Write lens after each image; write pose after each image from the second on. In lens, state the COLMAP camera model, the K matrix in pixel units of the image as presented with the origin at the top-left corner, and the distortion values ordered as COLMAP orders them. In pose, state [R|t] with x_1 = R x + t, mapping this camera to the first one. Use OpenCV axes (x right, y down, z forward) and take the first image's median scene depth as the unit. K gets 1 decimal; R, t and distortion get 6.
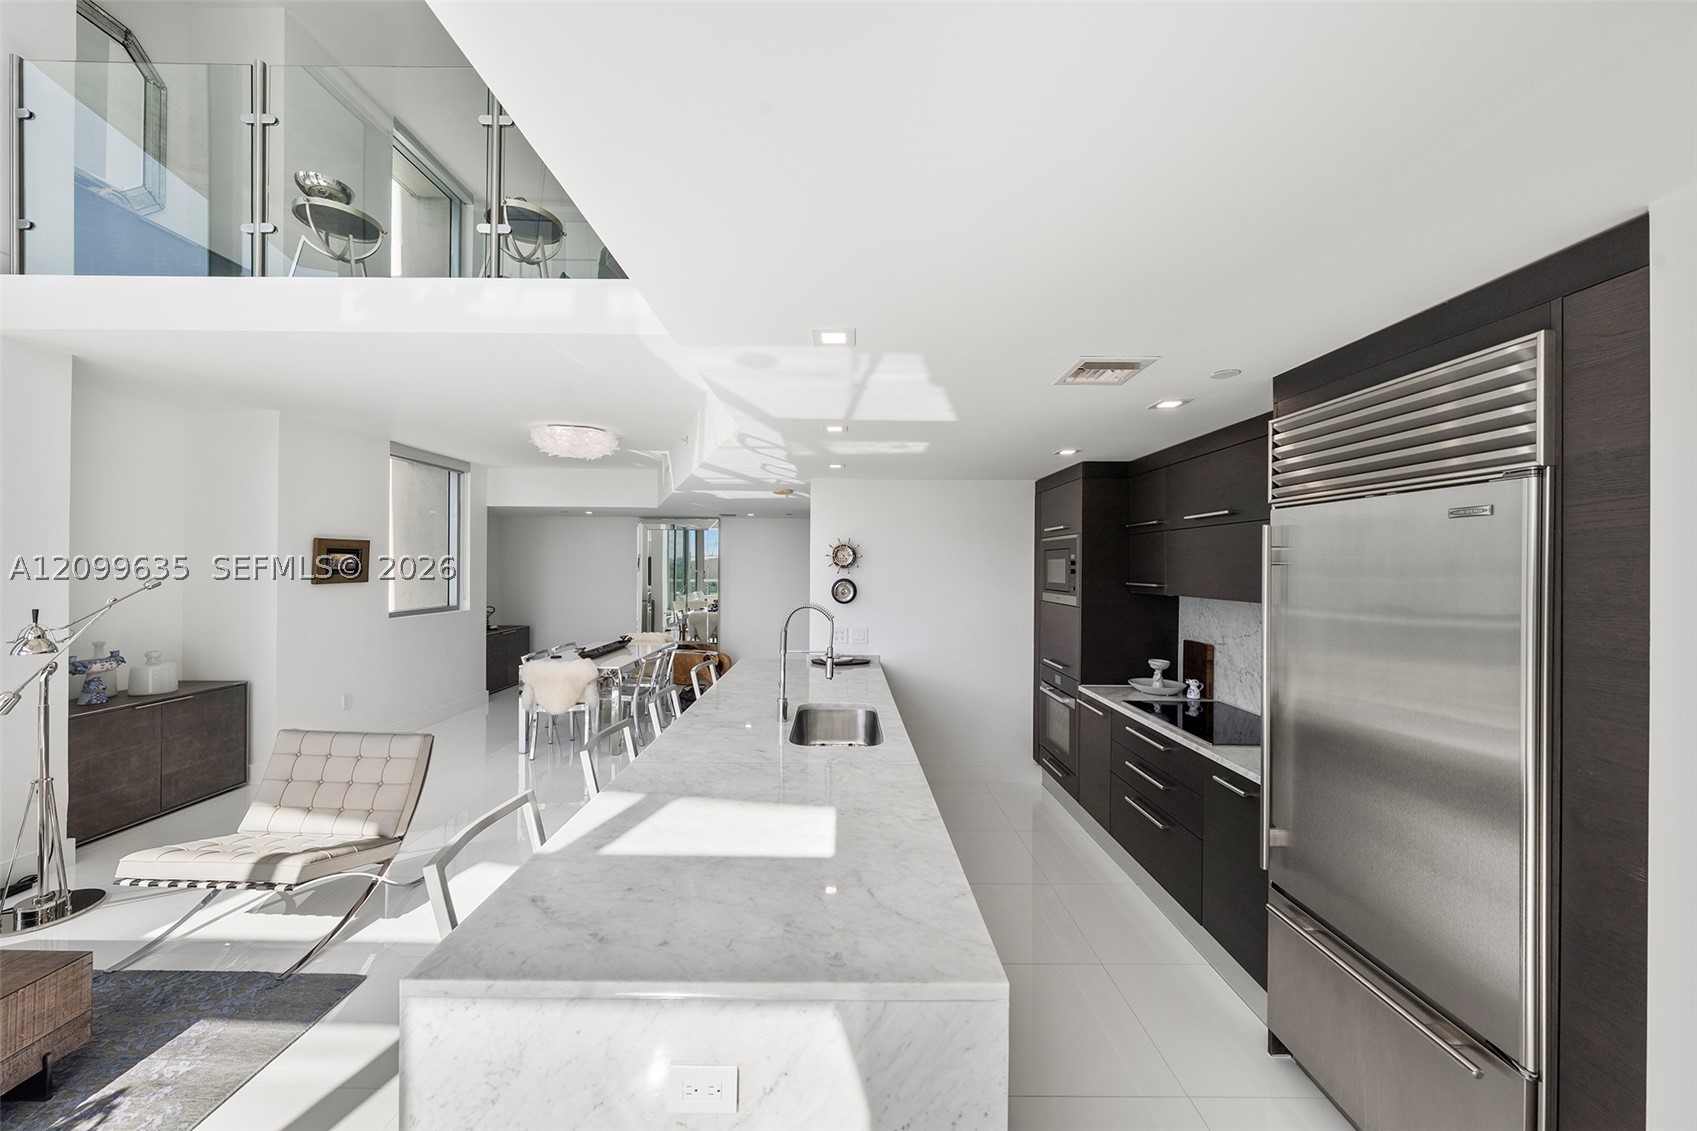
lens RADIAL K [[576.4, 0, 840.8], [0, 576.4, 564.8], [0, 0, 1]] dist [-0.001461, -0.000013]
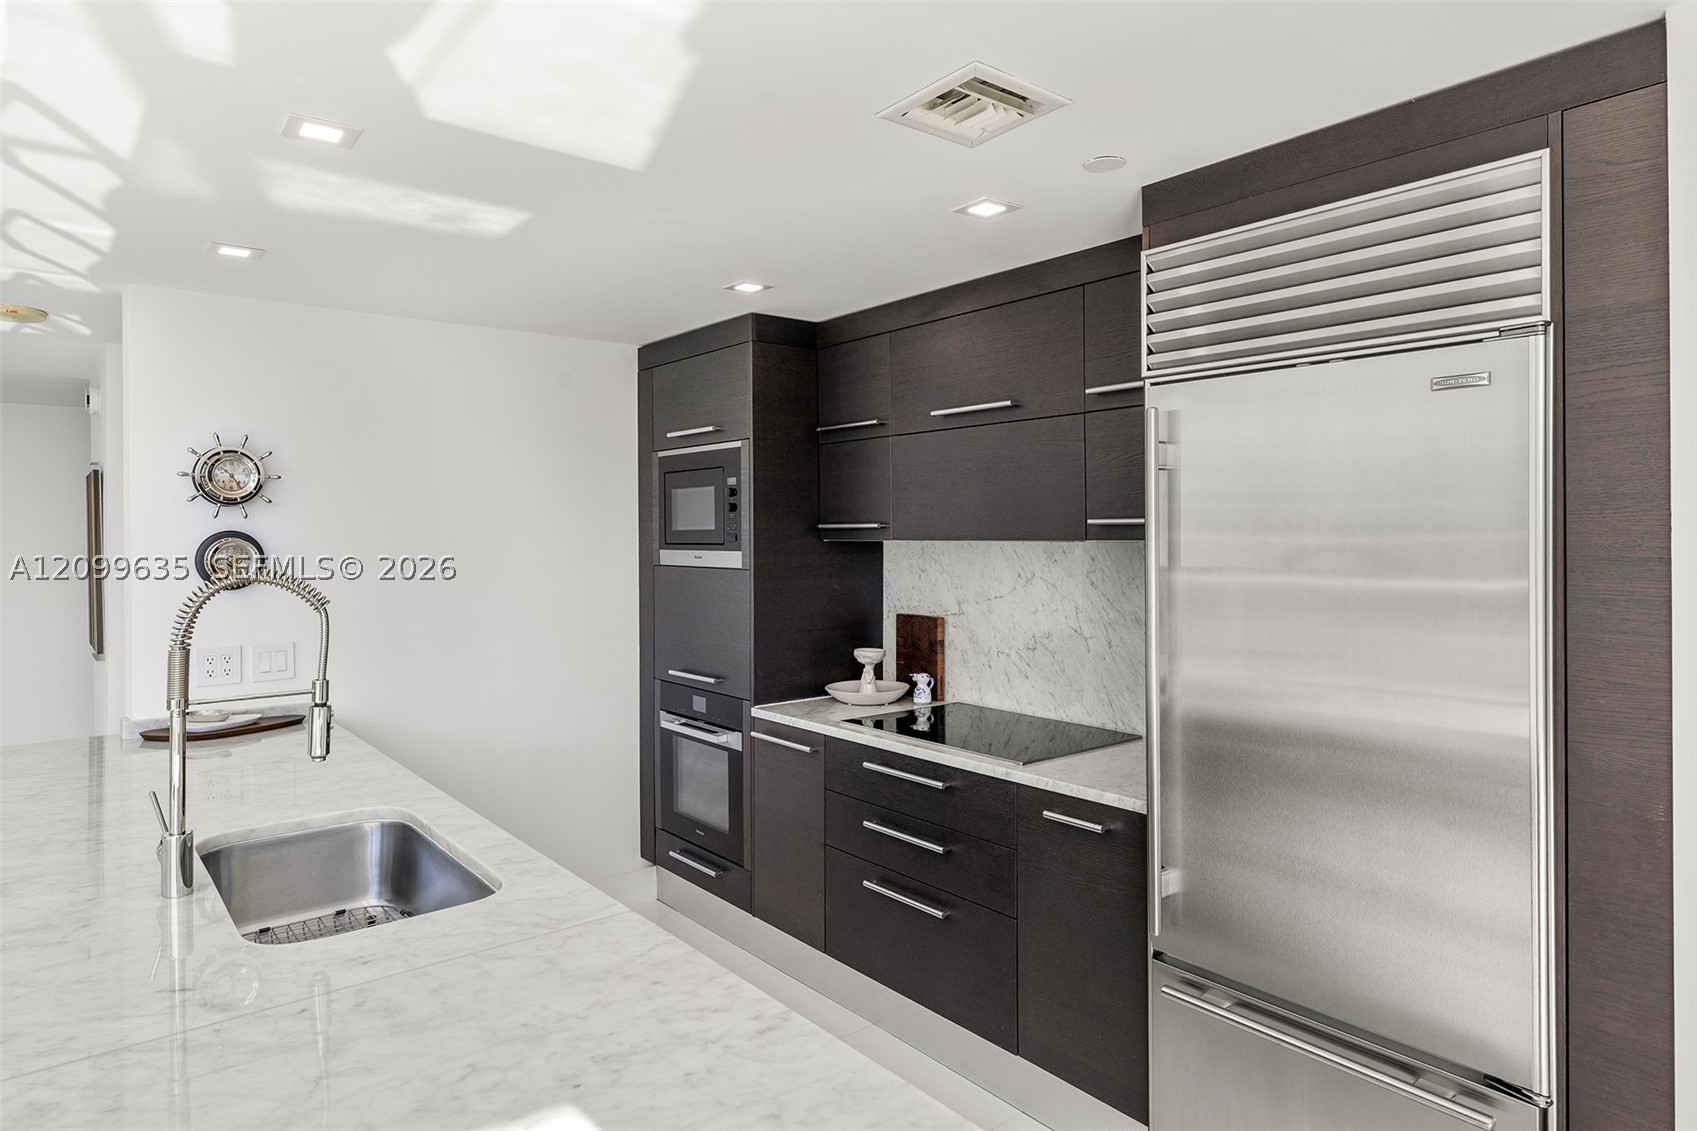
lens RADIAL K [[995.0, 0, 845.7], [0, 995.0, 532.5], [0, 0, 1]] dist [0.004279, 0.002178]
pose [[0.777176, -0.013923, 0.629130, -0.138590], [0.011754, 0.999902, 0.007609, 0.033777], [-0.629174, 0.001482, 0.777263, 0.195701]]
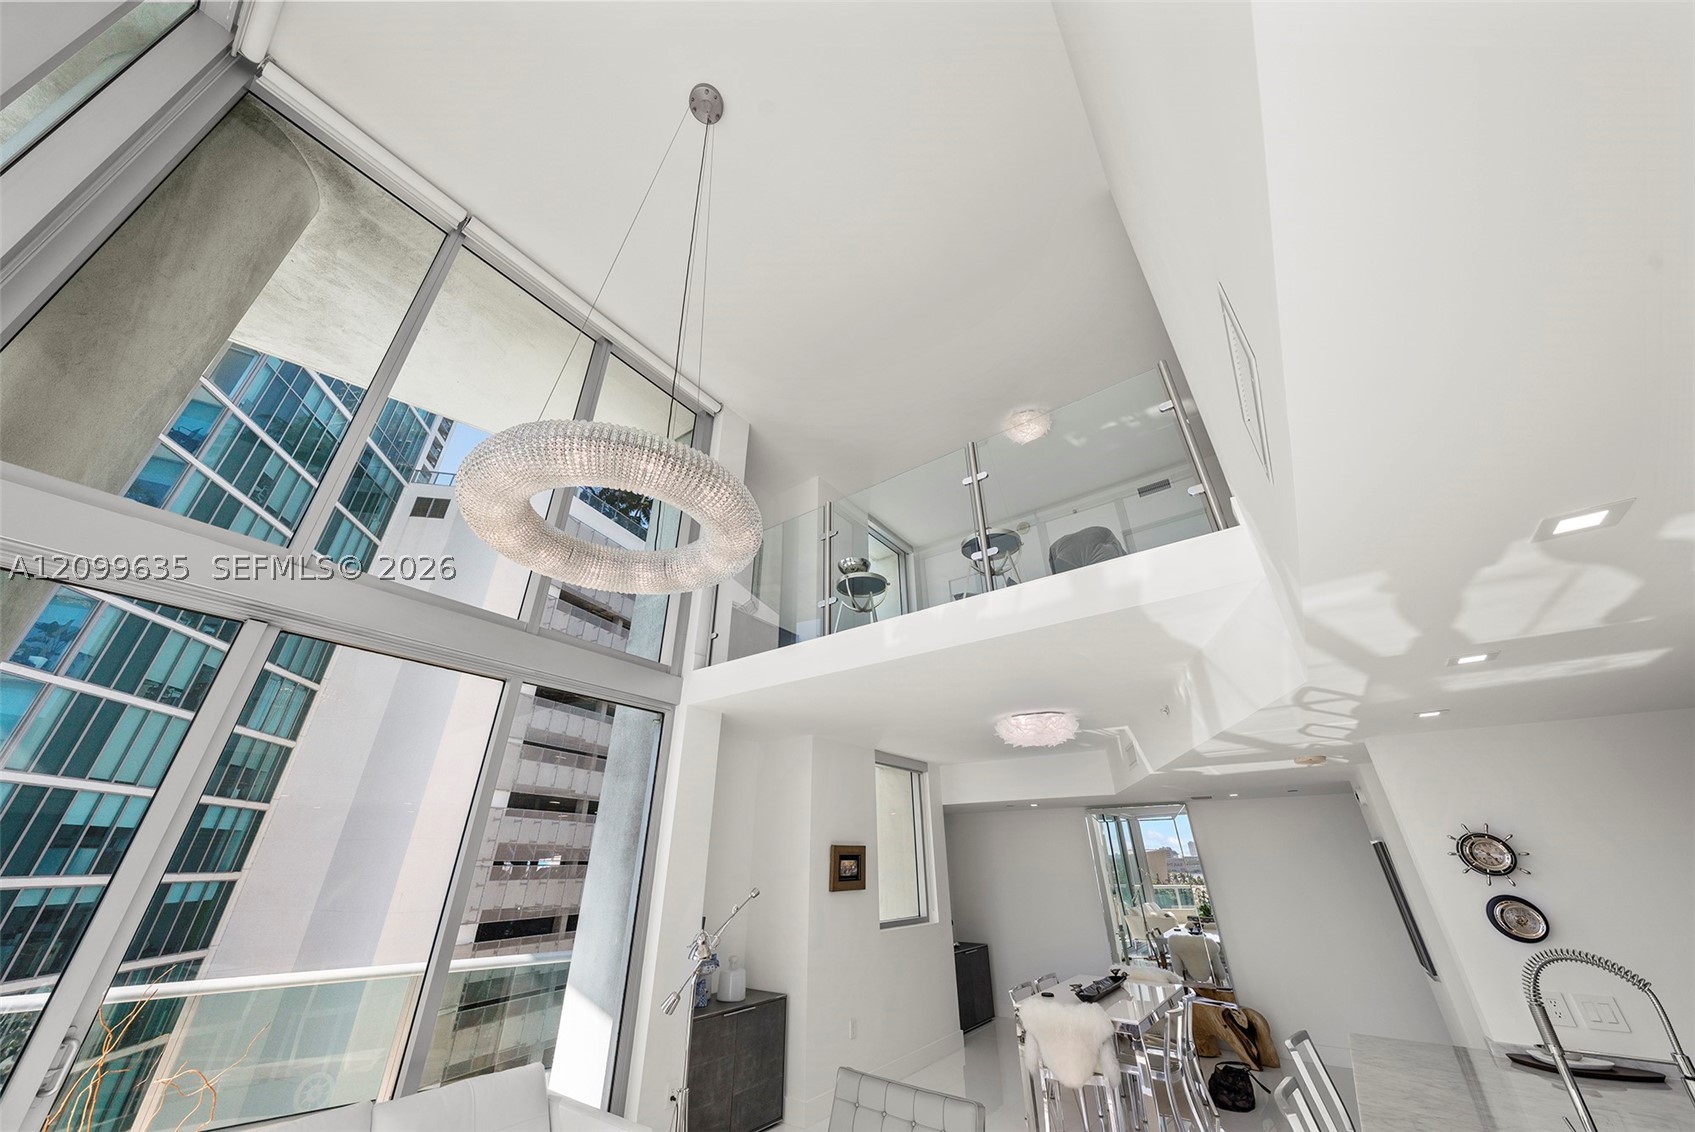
lens RADIAL K [[574.0, 0, 839.6], [0, 574.0, 558.5], [0, 0, 1]] dist [-0.006398, 0.001599]
pose [[0.800743, -0.288187, -0.525127, -0.191276], [0.007946, 0.881695, -0.471753, -0.015687], [0.598955, 0.373581, 0.708301, -0.011760]]
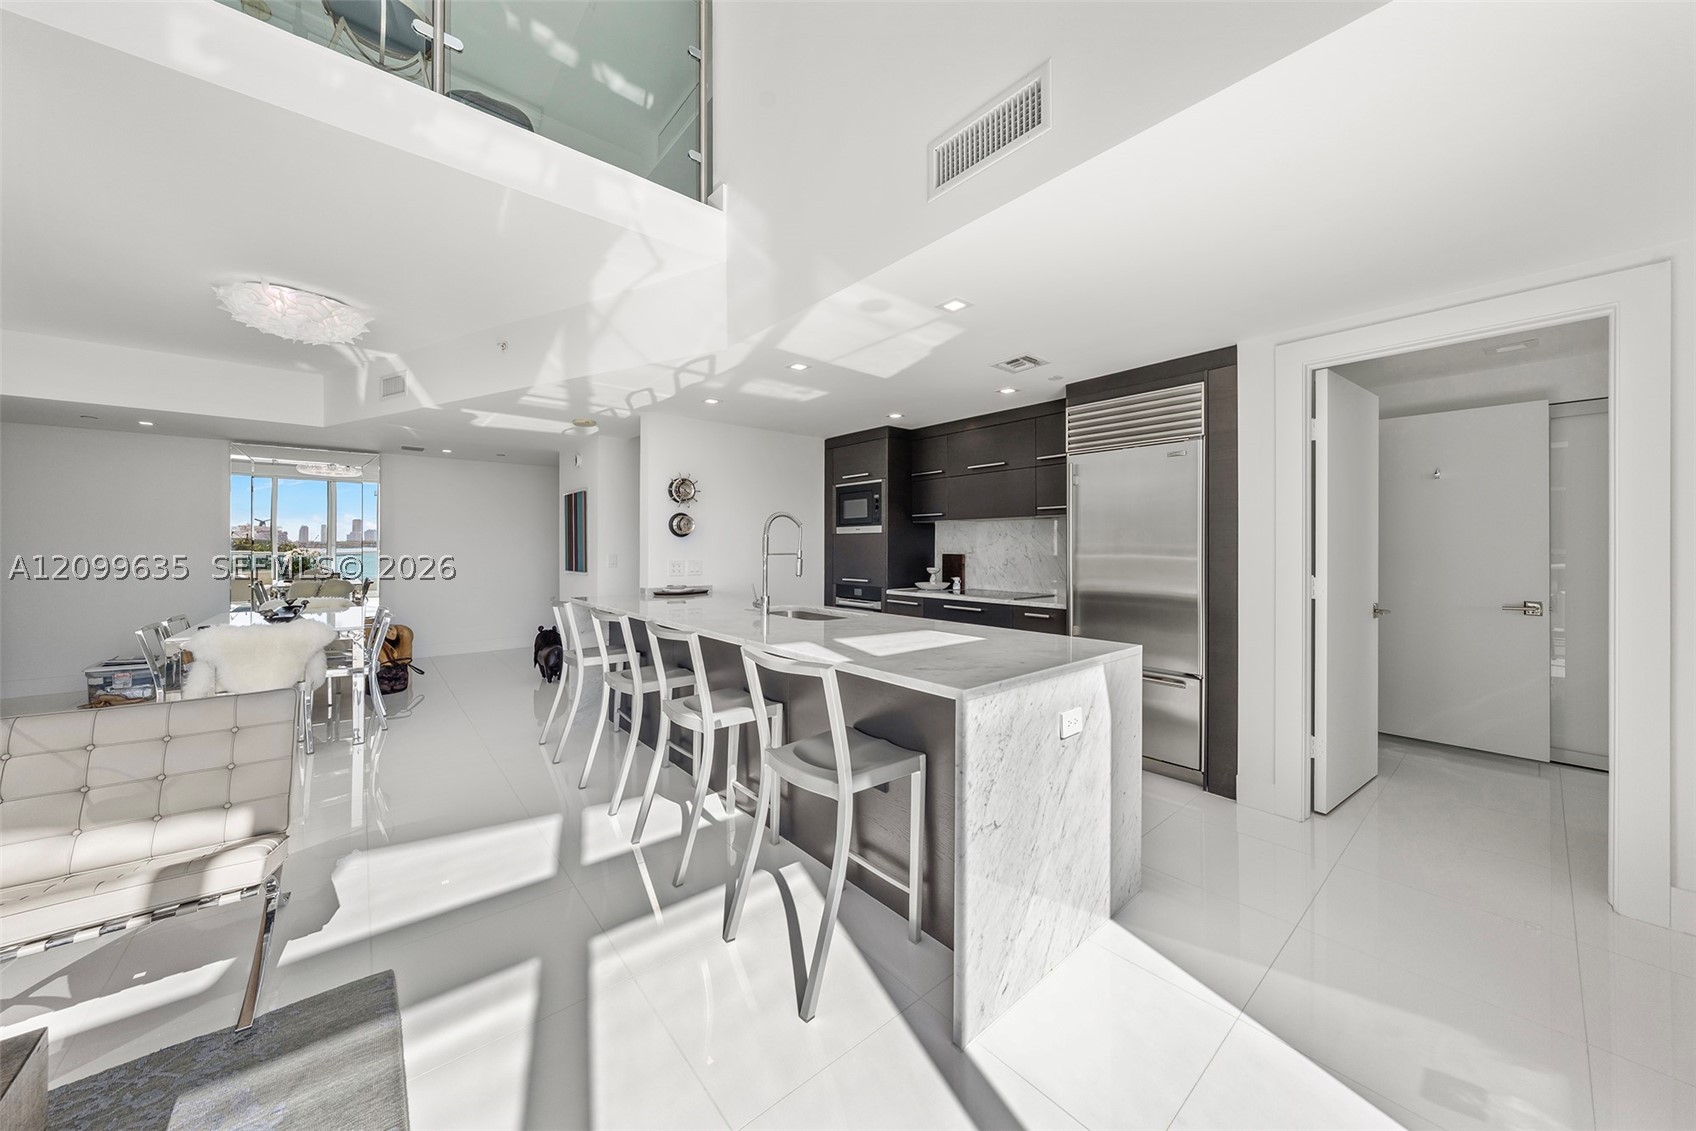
lens RADIAL K [[579.7, 0, 837.9], [0, 579.7, 545.3], [0, 0, 1]] dist [-0.000085, -0.000029]
pose [[0.767938, -0.005186, 0.640503, -0.596226], [0.004195, 0.999986, 0.003068, 0.107373], [-0.640510, 0.000331, 0.767949, 0.024867]]
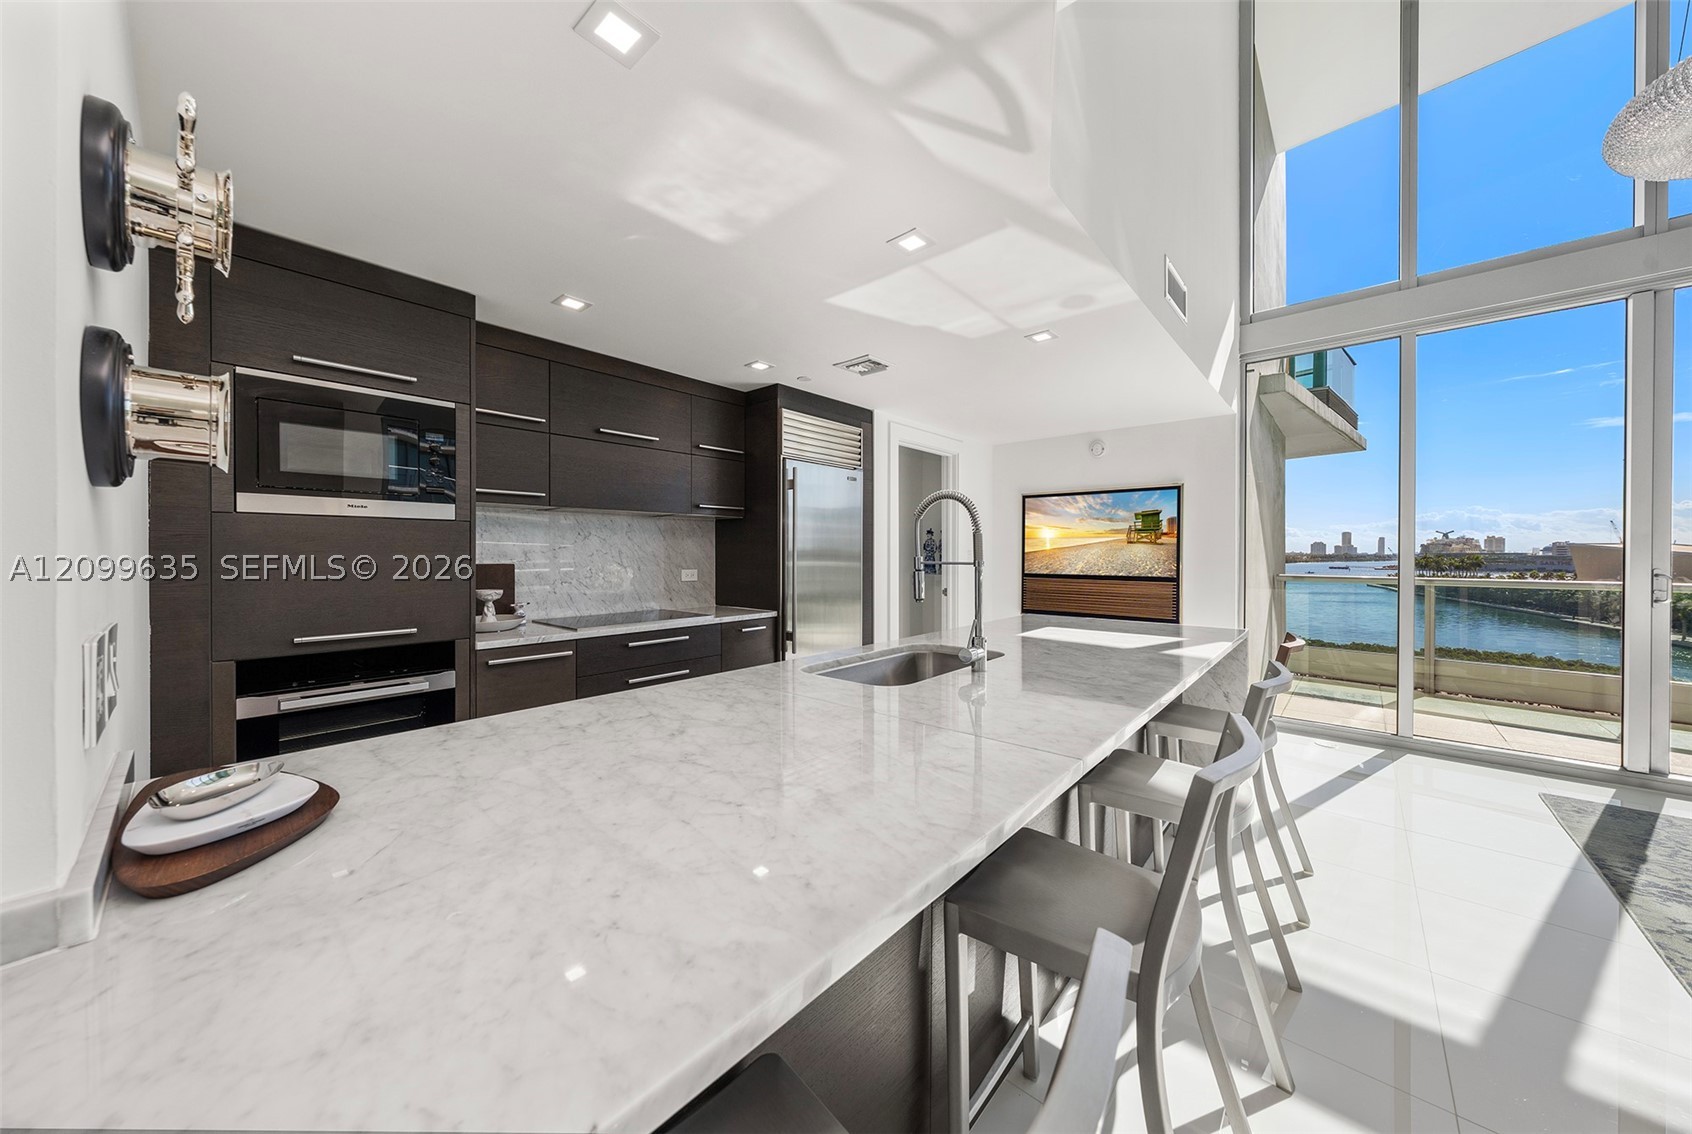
lens RADIAL K [[585.4, 0, 829.8], [0, 585.4, 562.0], [0, 0, 1]] dist [-0.000933, -0.000047]
pose [[-0.738493, -0.018411, 0.674010, -0.346131], [-0.007861, 0.999794, 0.018698, 0.113132], [-0.674215, 0.008510, -0.738486, 1.315976]]
